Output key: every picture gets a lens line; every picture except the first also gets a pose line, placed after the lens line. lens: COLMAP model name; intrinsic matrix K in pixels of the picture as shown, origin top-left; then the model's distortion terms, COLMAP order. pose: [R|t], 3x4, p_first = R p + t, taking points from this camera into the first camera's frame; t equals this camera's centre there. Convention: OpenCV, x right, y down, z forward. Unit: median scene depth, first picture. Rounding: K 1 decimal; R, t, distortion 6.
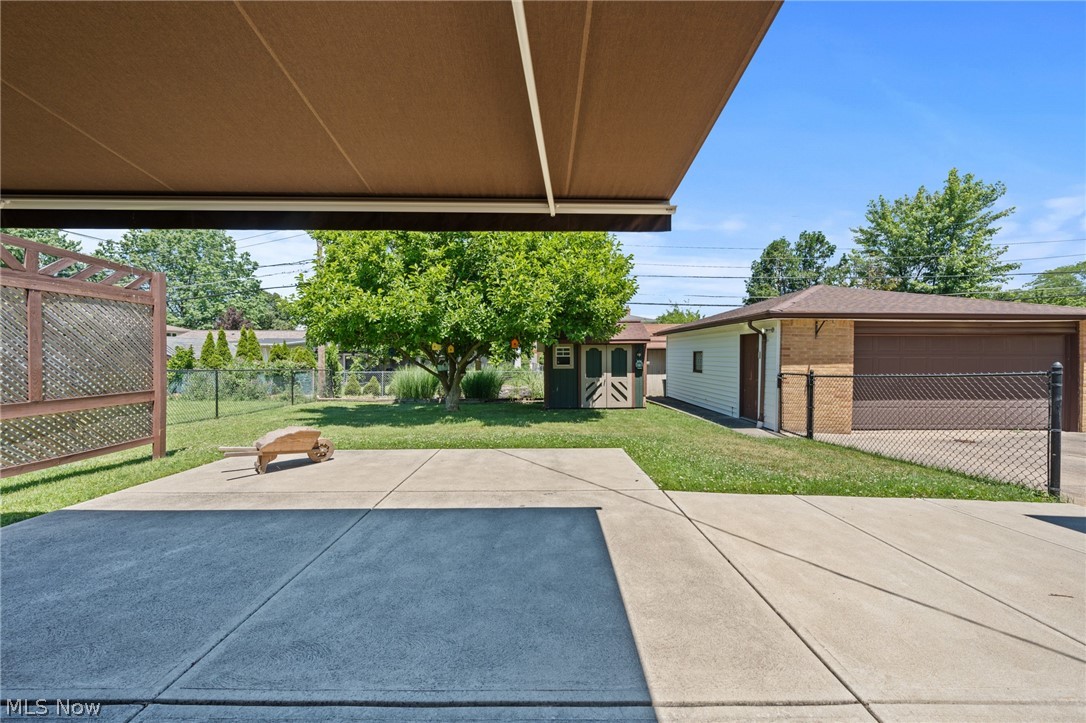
lens RADIAL K [[382.1, 0, 545.0], [0, 382.1, 361.9], [0, 0, 1]] dist [-0.004514, -0.000165]
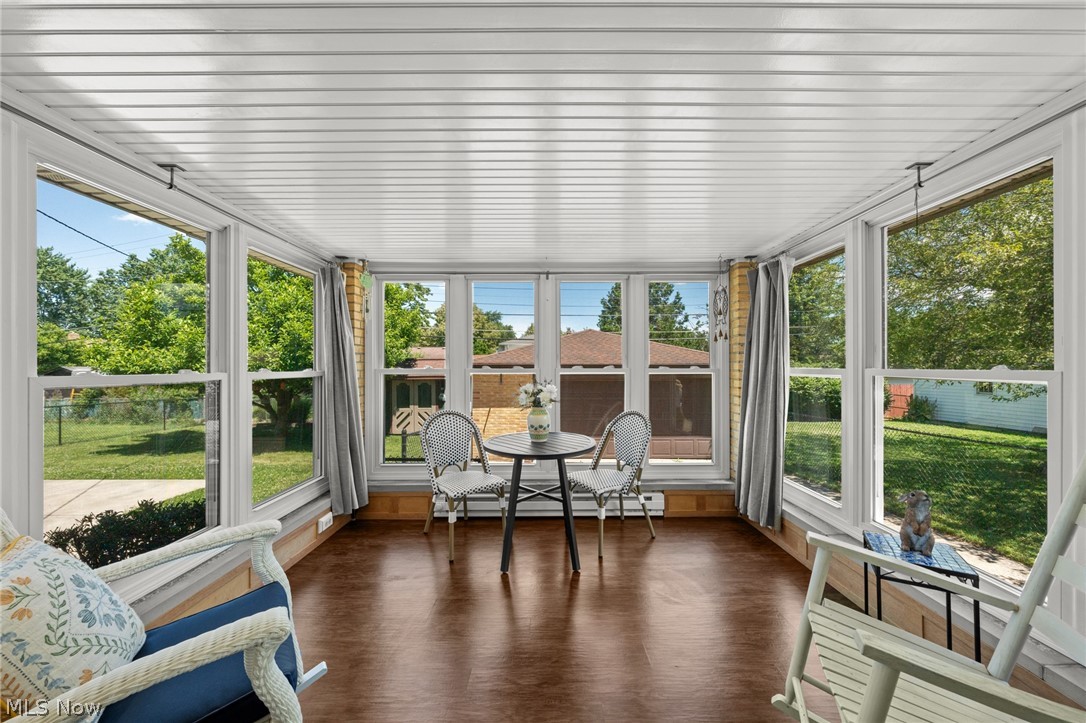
lens RADIAL K [[370.3, 0, 541.1], [0, 370.3, 367.5], [0, 0, 1]] dist [-0.000728, -0.000101]
pose [[0.999538, -0.002220, -0.030314, 0.871890], [0.001632, 0.999810, -0.019412, -0.091325], [0.030351, 0.019353, 0.999352, -0.187537]]
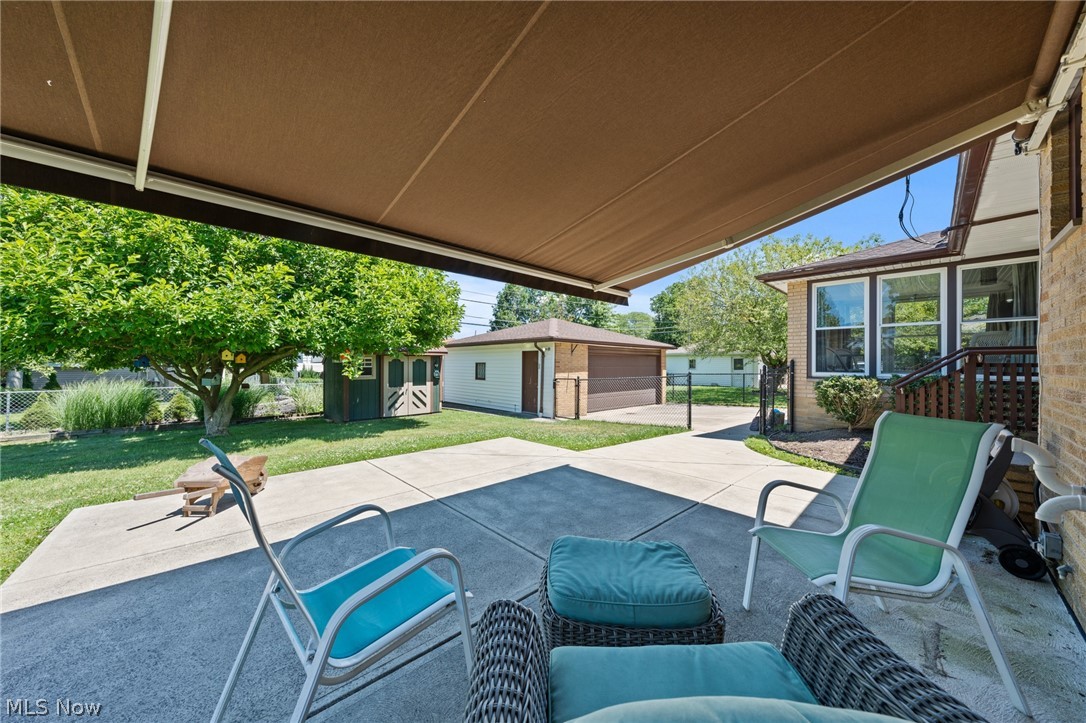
lens RADIAL K [[370.3, 0, 543.5], [0, 370.3, 363.2], [0, 0, 1]] dist [-0.000728, -0.000101]
pose [[0.740293, 0.005455, 0.672262, -0.378919], [0.008182, 0.999820, -0.017123, -0.006118], [-0.672234, 0.018176, 0.740115, -0.032303]]
